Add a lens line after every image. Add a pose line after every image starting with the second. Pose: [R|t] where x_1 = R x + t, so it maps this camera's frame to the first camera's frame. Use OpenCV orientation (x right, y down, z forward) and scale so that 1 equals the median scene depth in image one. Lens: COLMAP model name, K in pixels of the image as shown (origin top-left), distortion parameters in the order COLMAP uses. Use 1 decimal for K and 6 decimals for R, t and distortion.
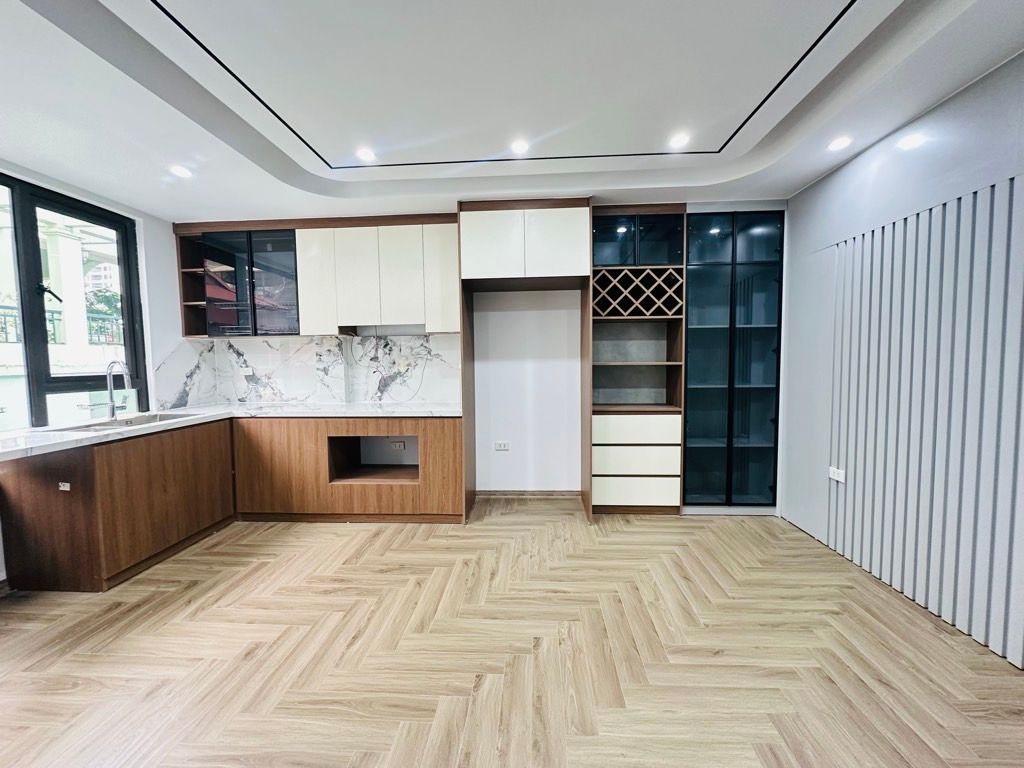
lens RADIAL K [[408.6, 0, 512.9], [0, 408.6, 382.5], [0, 0, 1]] dist [-0.005533, 0.001156]
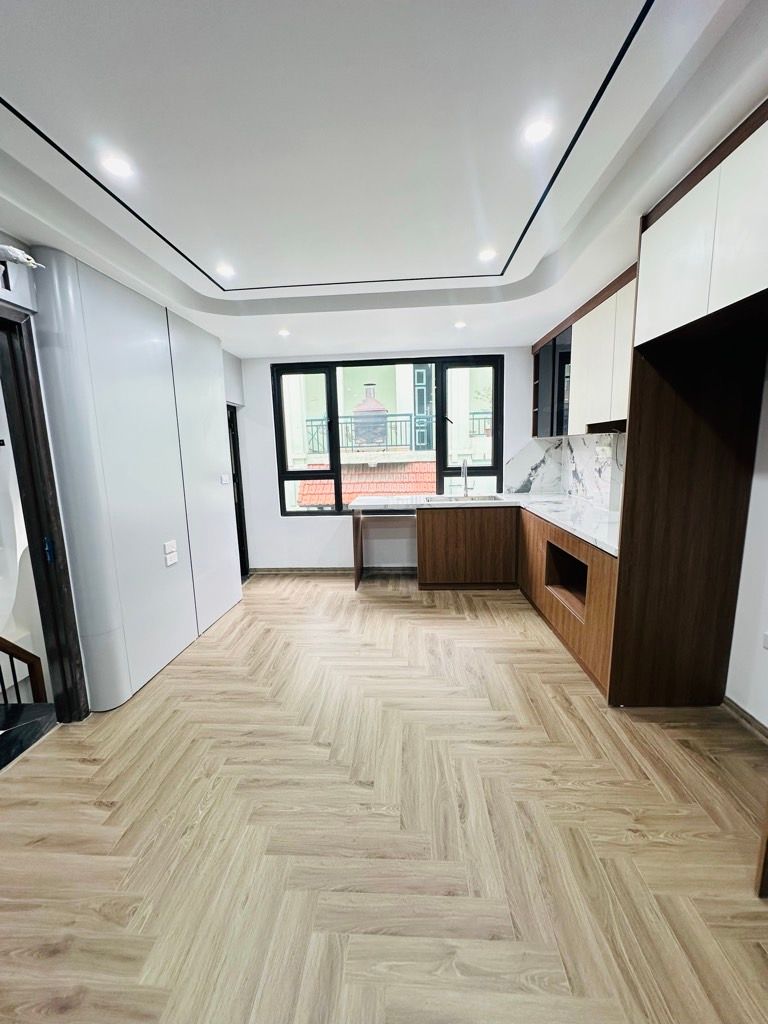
lens RADIAL K [[408.6, 0, 380.9], [0, 408.6, 511.1], [0, 0, 1]] dist [-0.005533, 0.001156]
pose [[-0.005699, 0.165021, -0.986274, 0.645669], [-0.030749, 0.985794, 0.165118, -0.110372], [0.999511, 0.031268, -0.000544, 0.731150]]
